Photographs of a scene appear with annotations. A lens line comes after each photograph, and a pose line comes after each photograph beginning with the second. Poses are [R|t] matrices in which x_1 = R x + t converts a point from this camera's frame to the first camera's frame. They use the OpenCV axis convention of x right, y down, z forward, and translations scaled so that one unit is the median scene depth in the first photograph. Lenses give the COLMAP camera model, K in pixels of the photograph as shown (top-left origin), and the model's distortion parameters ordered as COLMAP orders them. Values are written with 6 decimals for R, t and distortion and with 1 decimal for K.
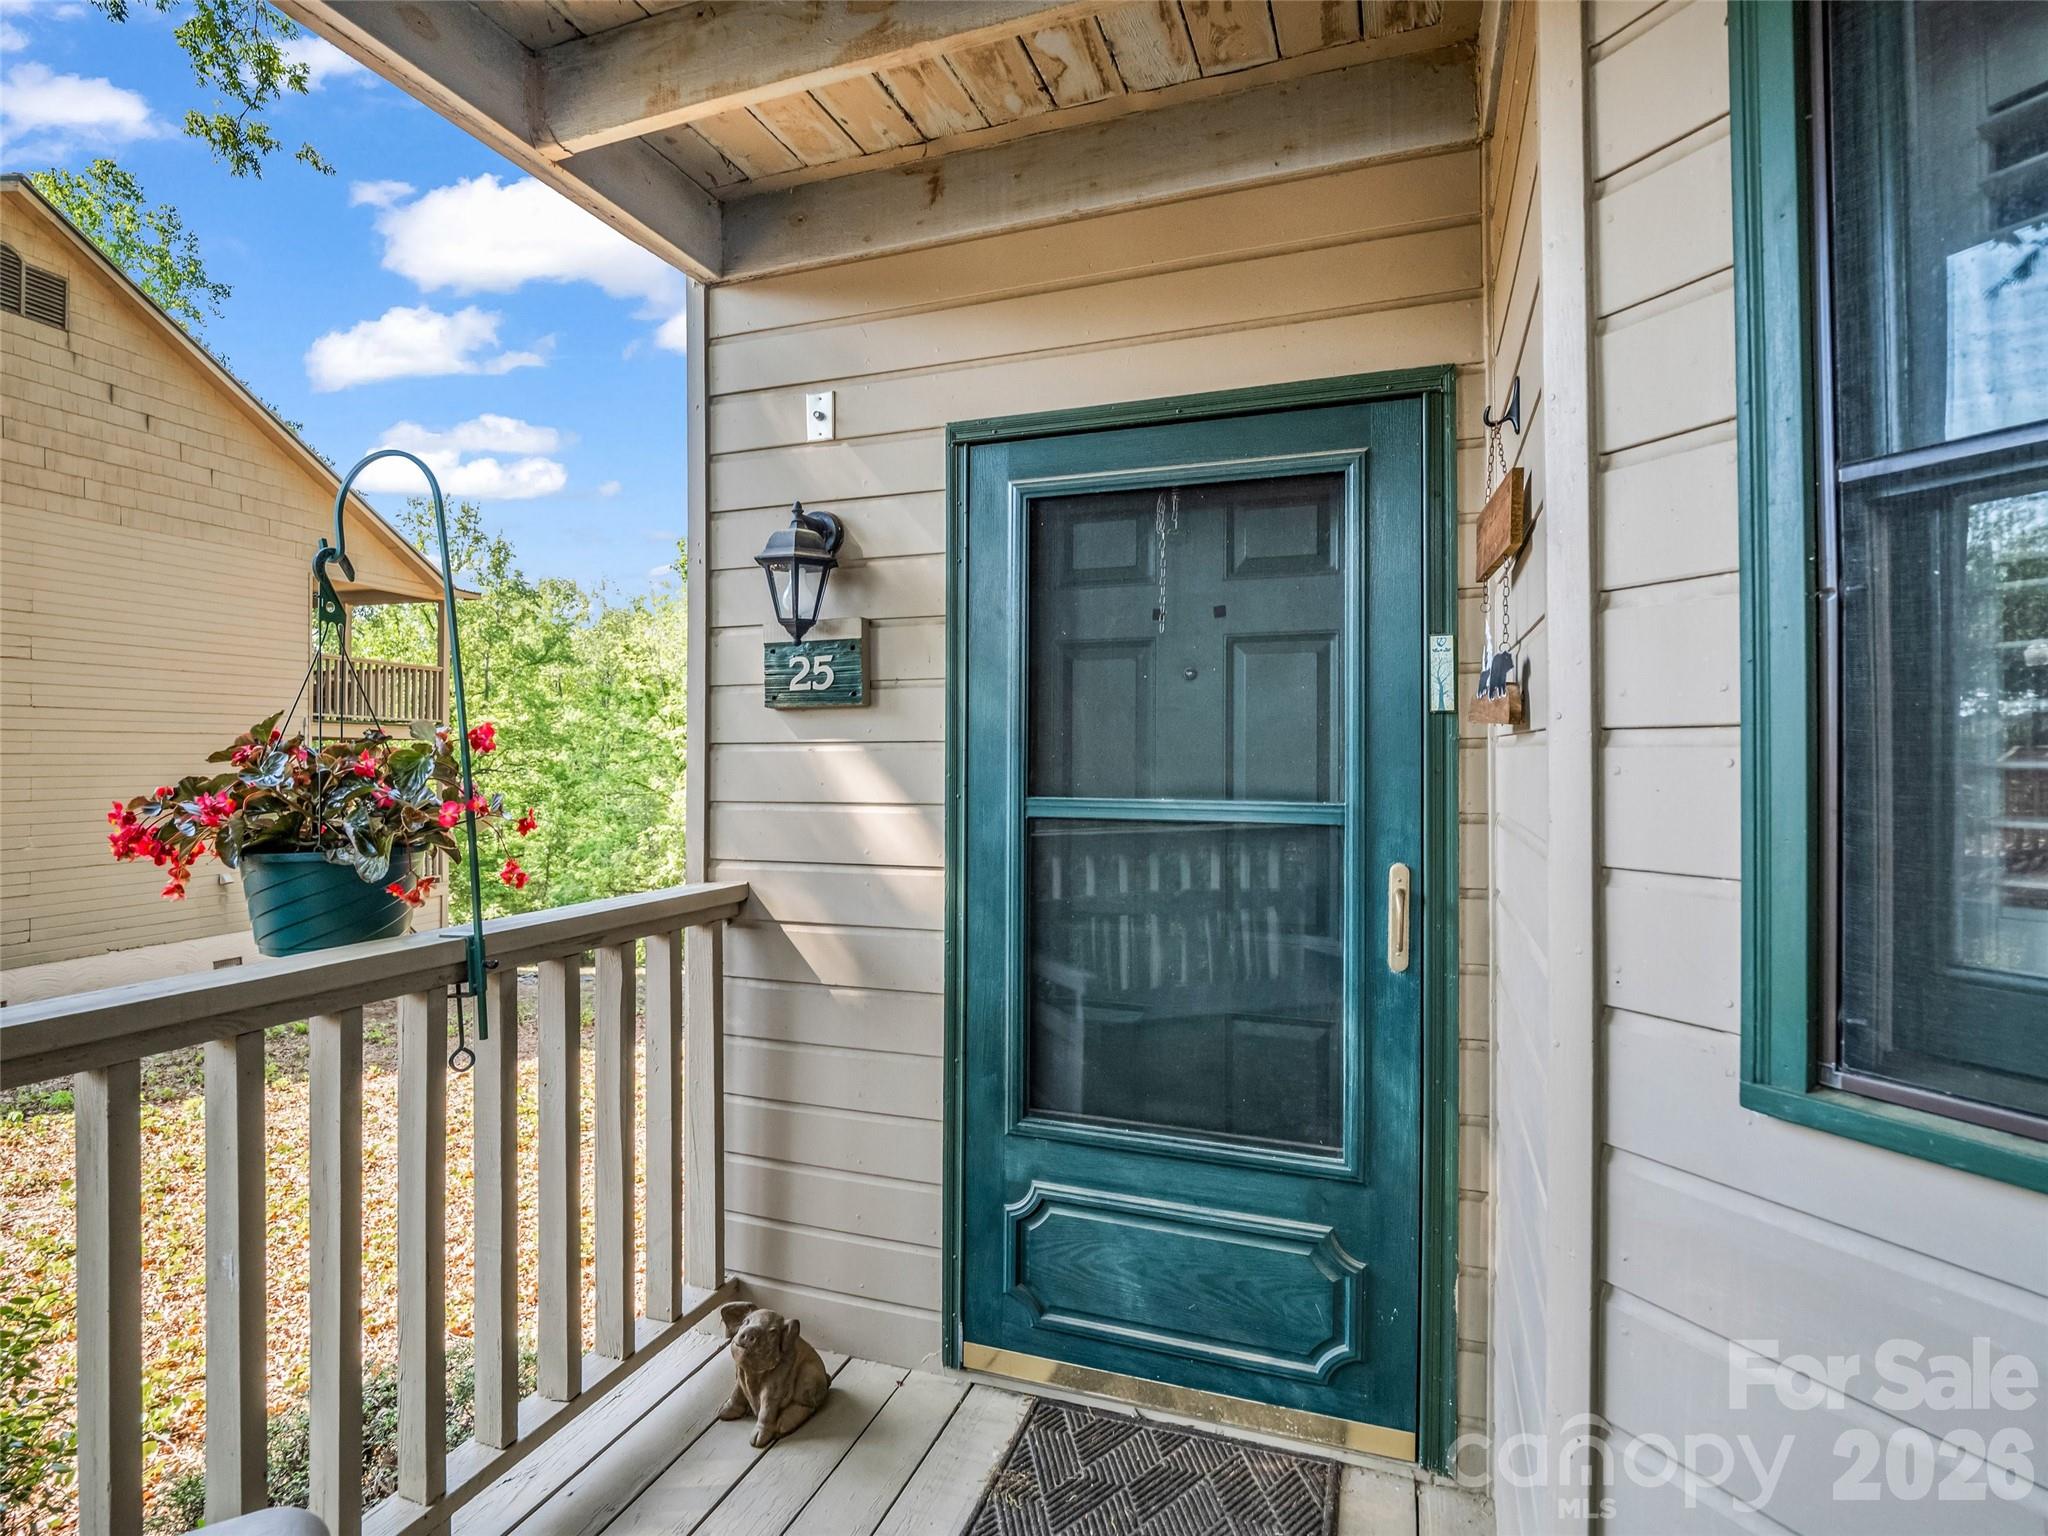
lens RADIAL K [[1044.7, 0, 1012.3], [0, 1044.7, 747.9], [0, 0, 1]] dist [-0.006394, -0.001400]
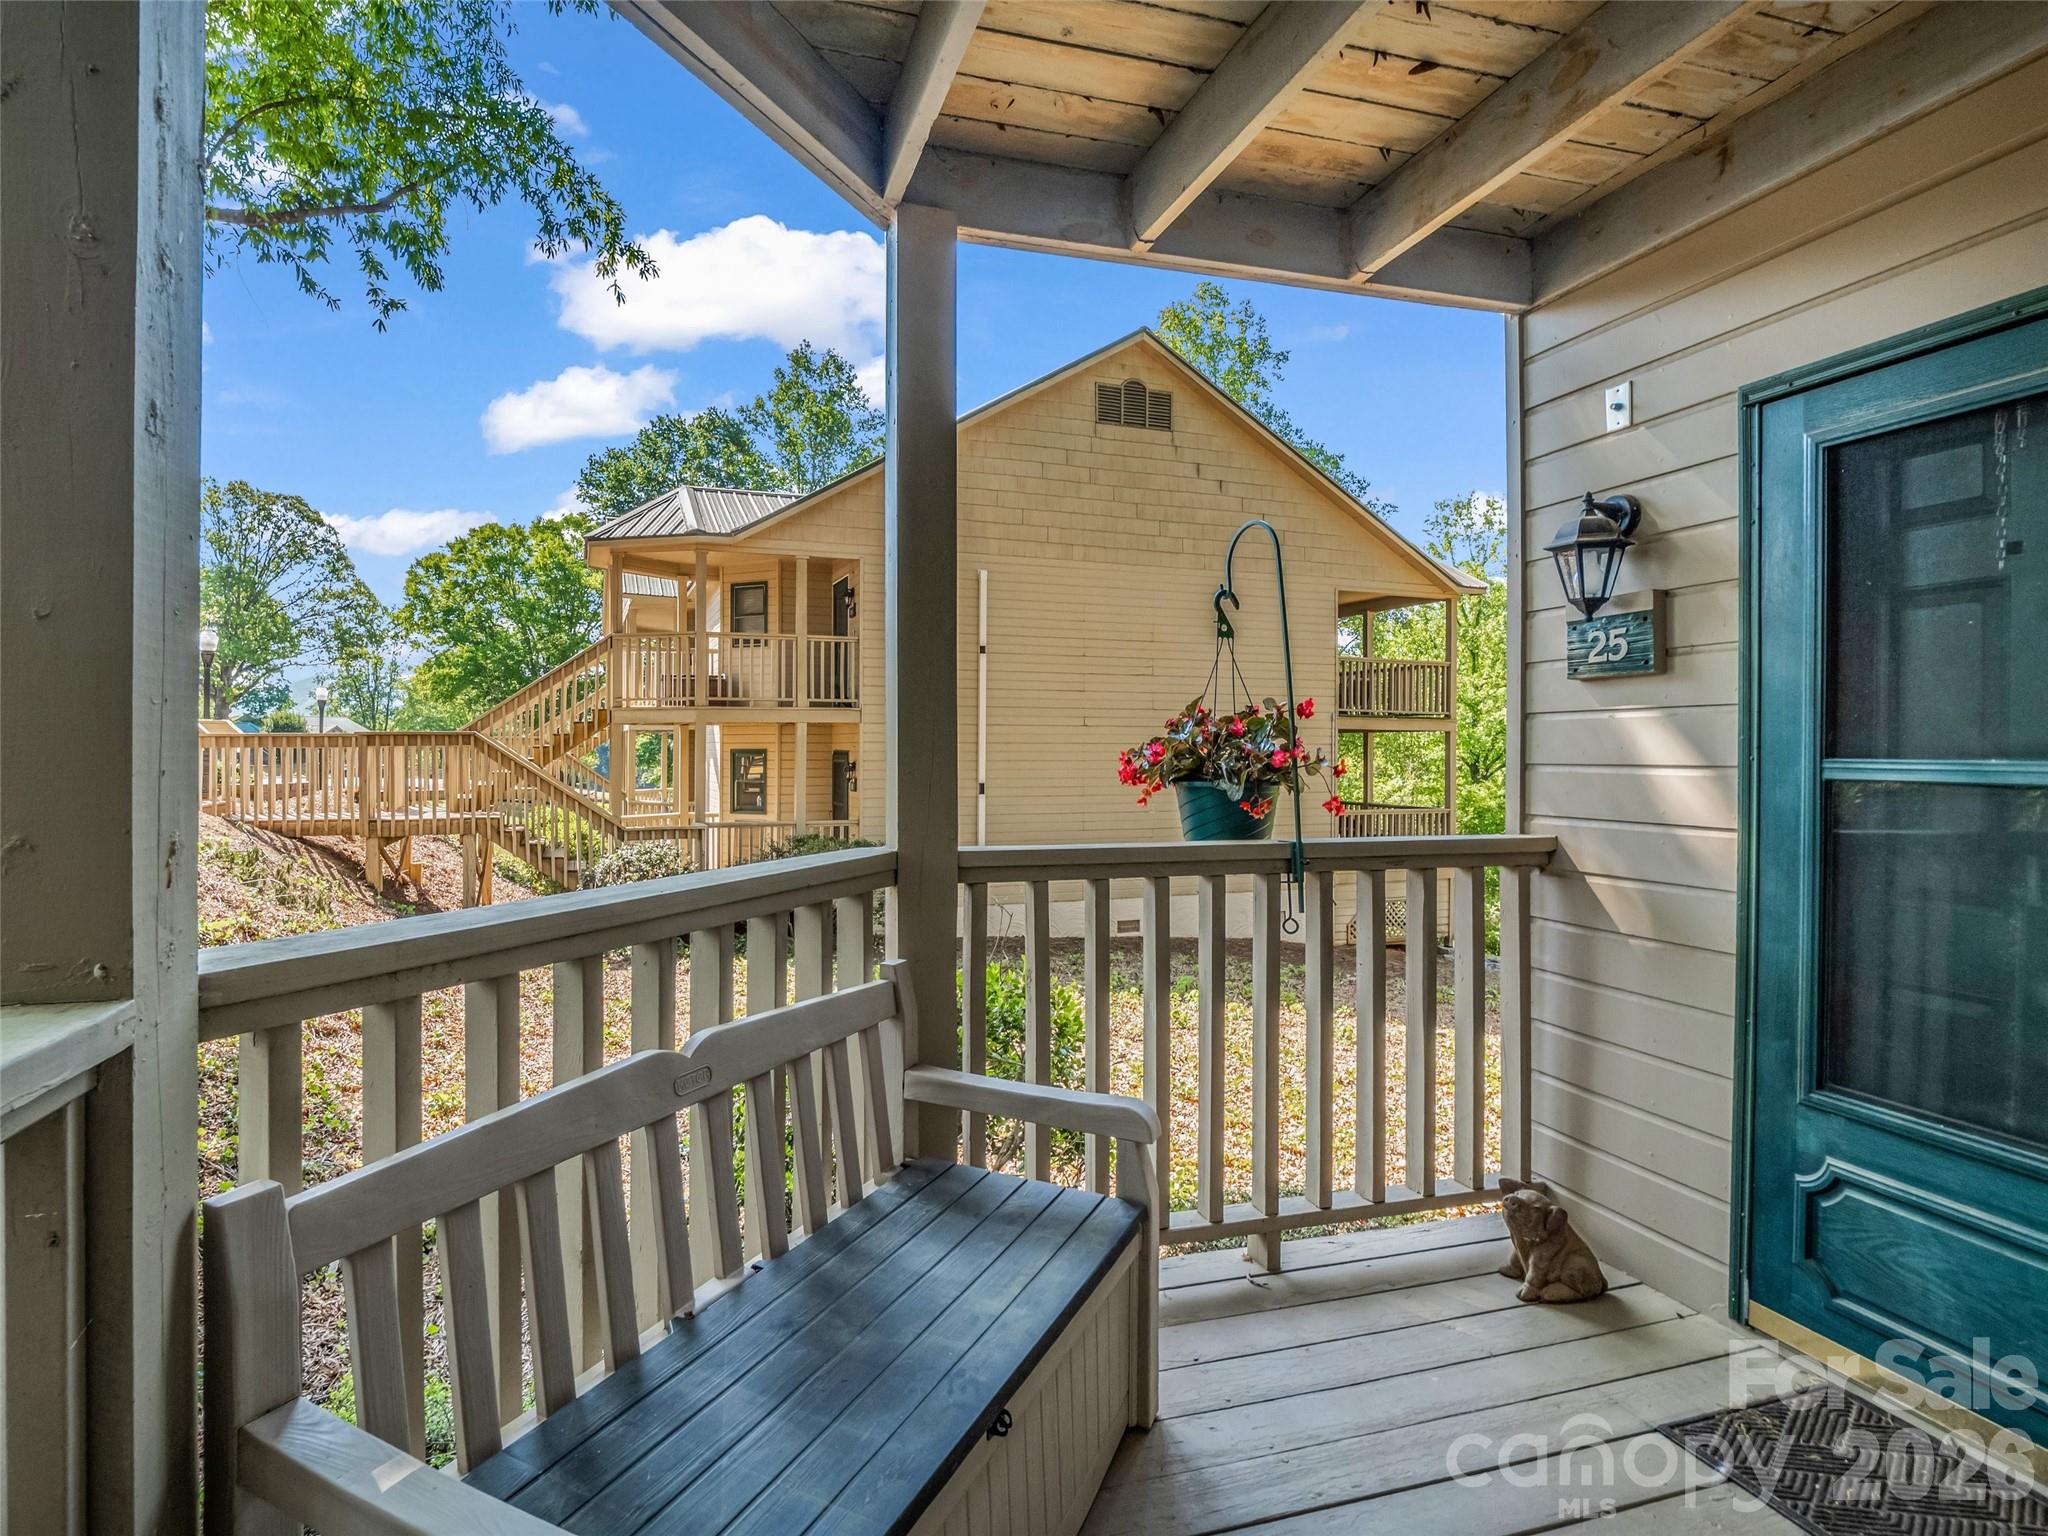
lens RADIAL K [[1122.9, 0, 1014.4], [0, 1122.9, 722.2], [0, 0, 1]] dist [-0.020182, -0.000987]
pose [[0.617983, -0.021779, -0.785890, 0.343511], [0.006263, 0.999721, -0.022780, 0.031333], [0.786167, 0.009156, 0.617947, -0.207151]]
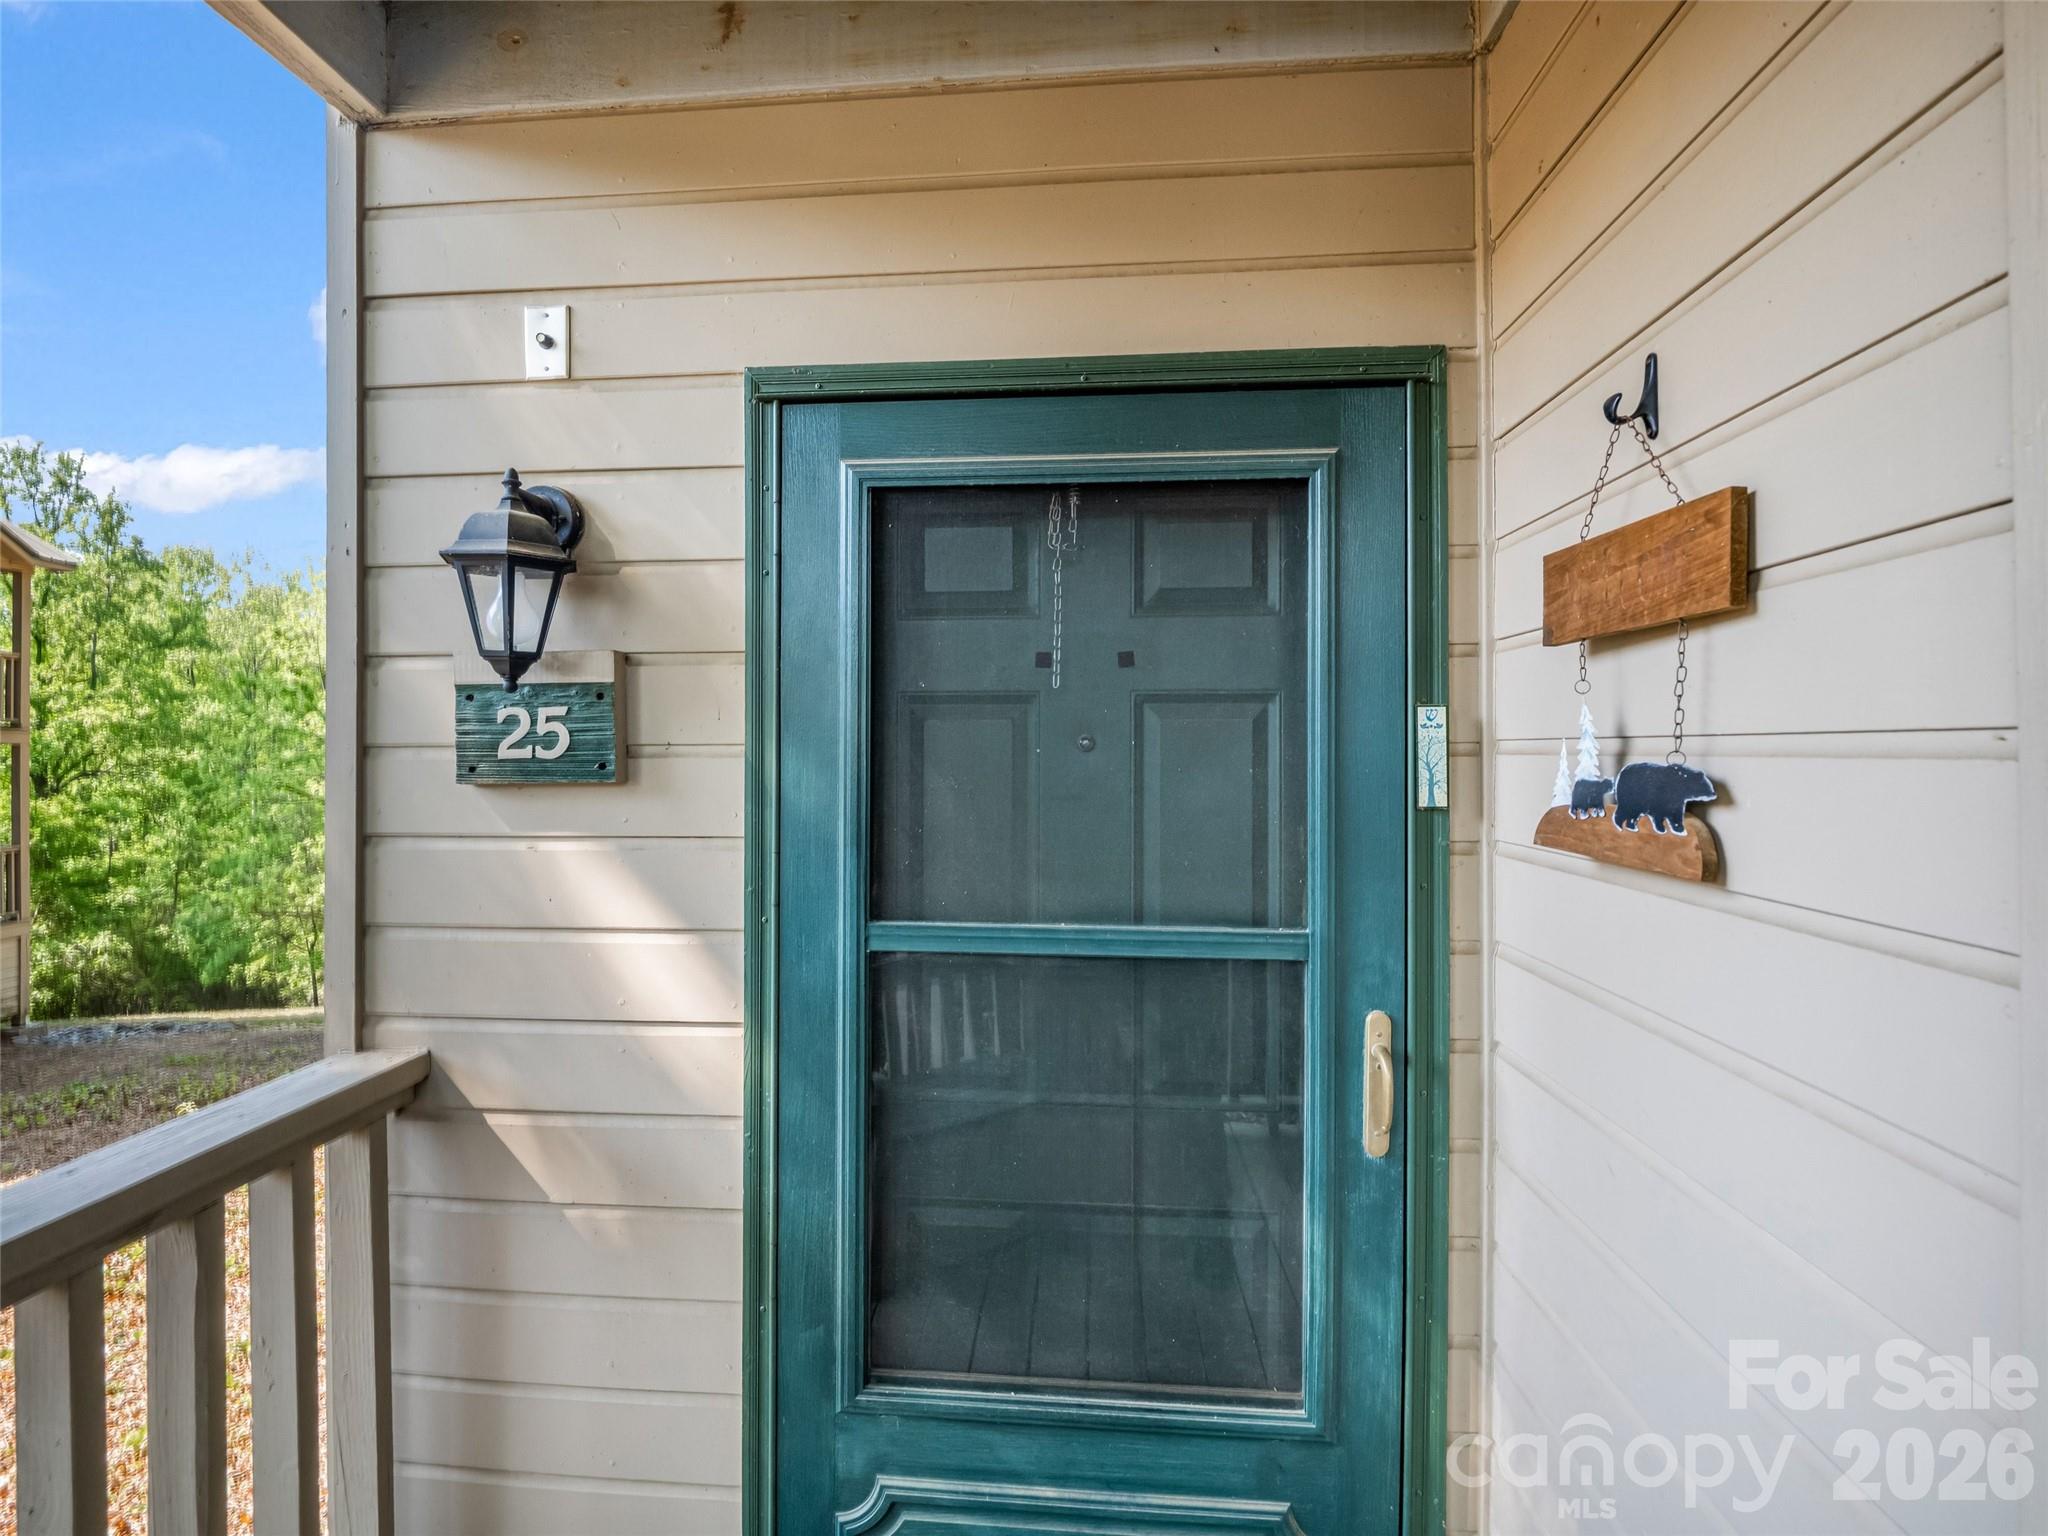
lens RADIAL K [[1035.3, 0, 957.2], [0, 1035.3, 772.5], [0, 0, 1]] dist [-0.009747, -0.002811]
pose [[0.974518, 0.004954, 0.224256, -0.079365], [-0.010734, 0.999641, 0.024560, -0.066444], [-0.224054, -0.026342, 0.974221, 0.310821]]
